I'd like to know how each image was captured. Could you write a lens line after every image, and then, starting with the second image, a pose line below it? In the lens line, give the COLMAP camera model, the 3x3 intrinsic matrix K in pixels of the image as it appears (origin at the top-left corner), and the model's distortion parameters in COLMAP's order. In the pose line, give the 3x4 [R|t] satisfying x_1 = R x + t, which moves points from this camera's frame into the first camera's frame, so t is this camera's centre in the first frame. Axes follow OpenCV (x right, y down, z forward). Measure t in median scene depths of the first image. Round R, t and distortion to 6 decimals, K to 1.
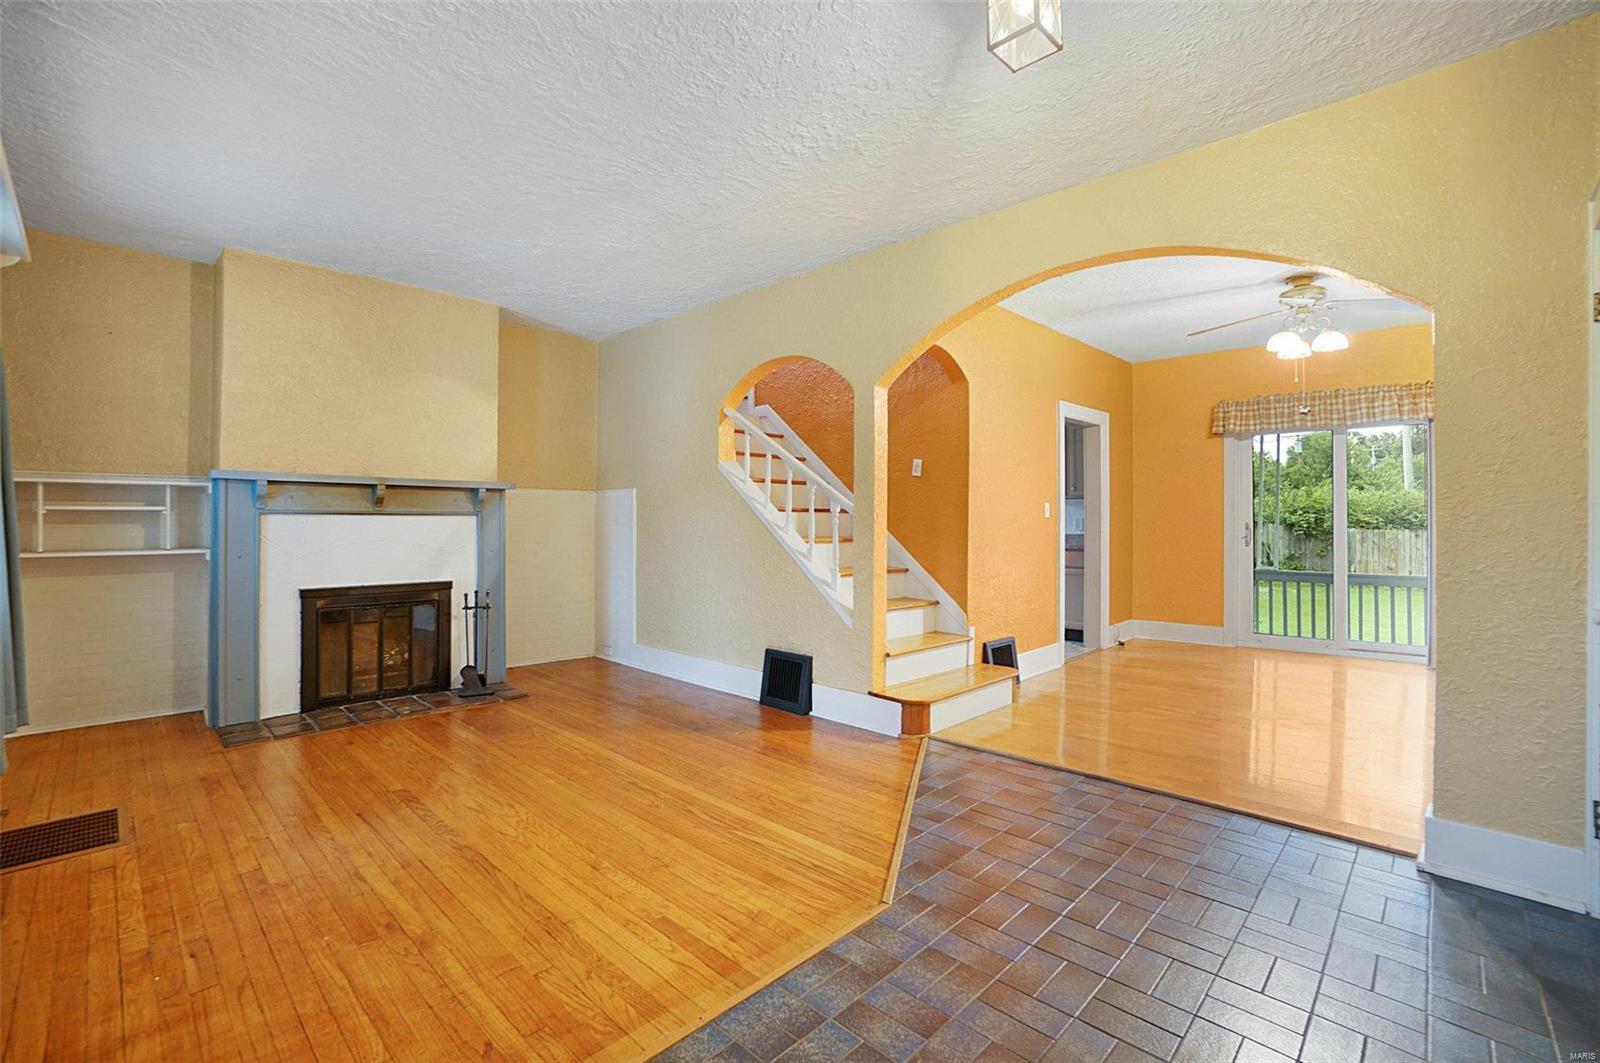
lens RADIAL K [[720.4, 0, 801.2], [0, 720.4, 528.9], [0, 0, 1]] dist [-0.044049, 0.000469]
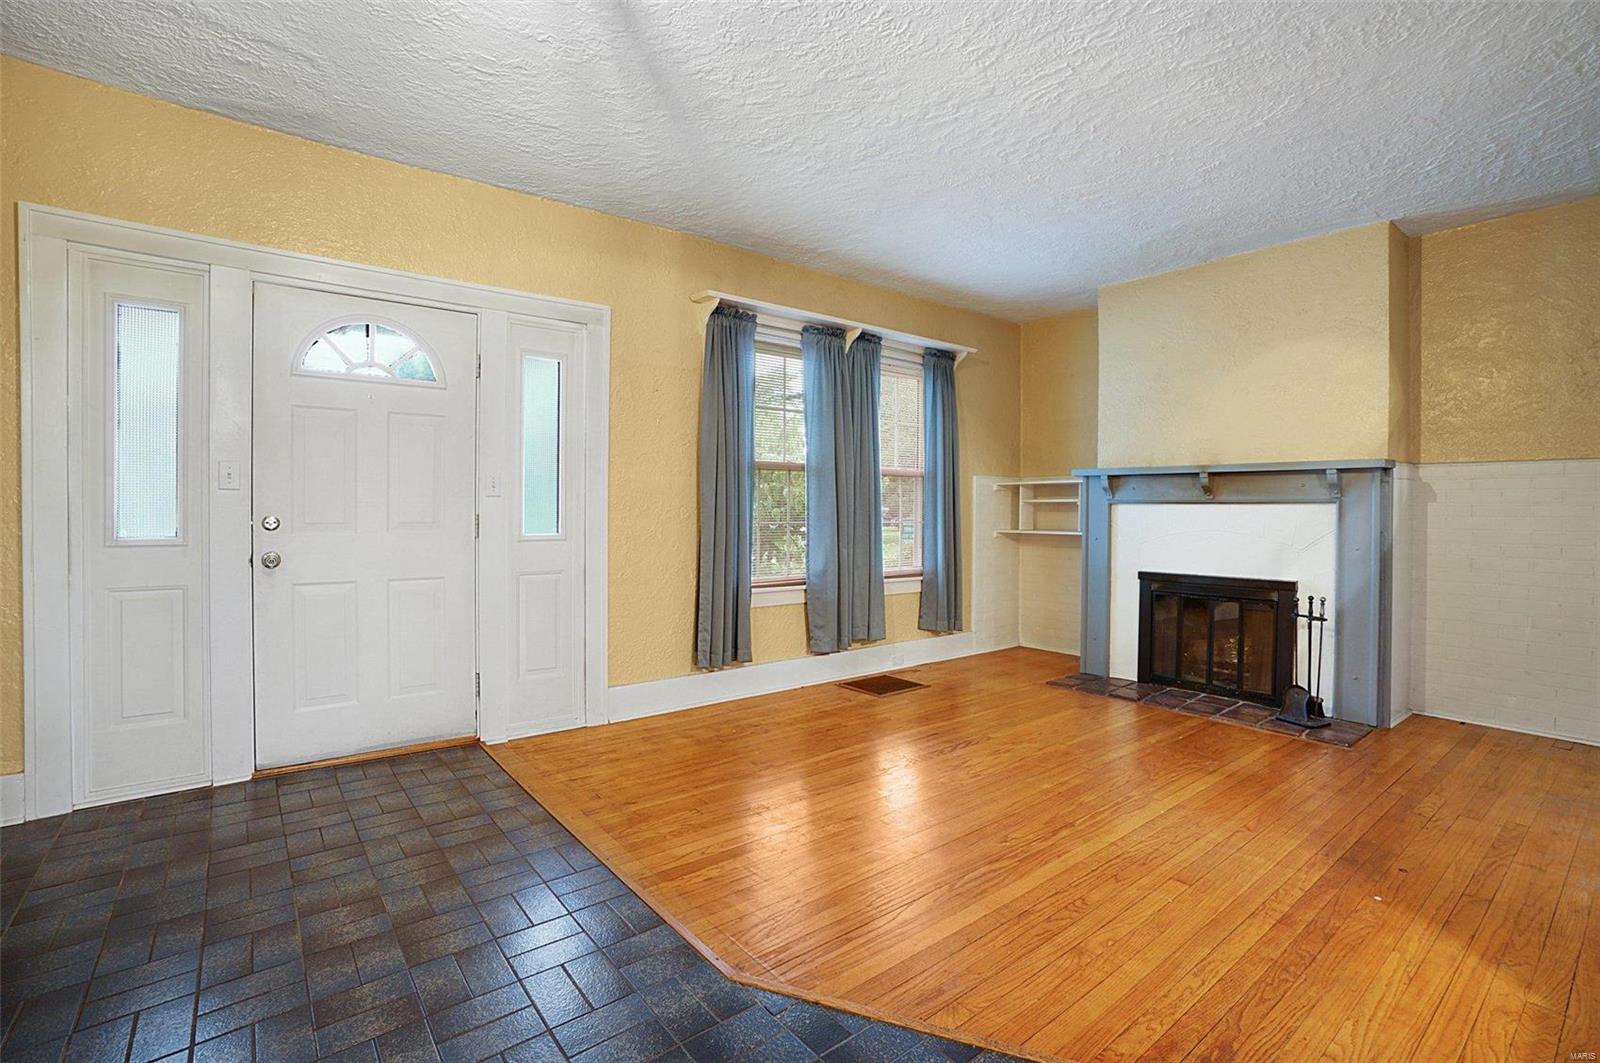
lens RADIAL K [[720.4, 0, 805.7], [0, 720.4, 522.2], [0, 0, 1]] dist [-0.044049, 0.000469]
pose [[-0.133912, 0.014494, -0.990887, 0.620578], [-0.012901, 0.999783, 0.016368, -0.004363], [0.990909, 0.014975, -0.133696, 0.810364]]
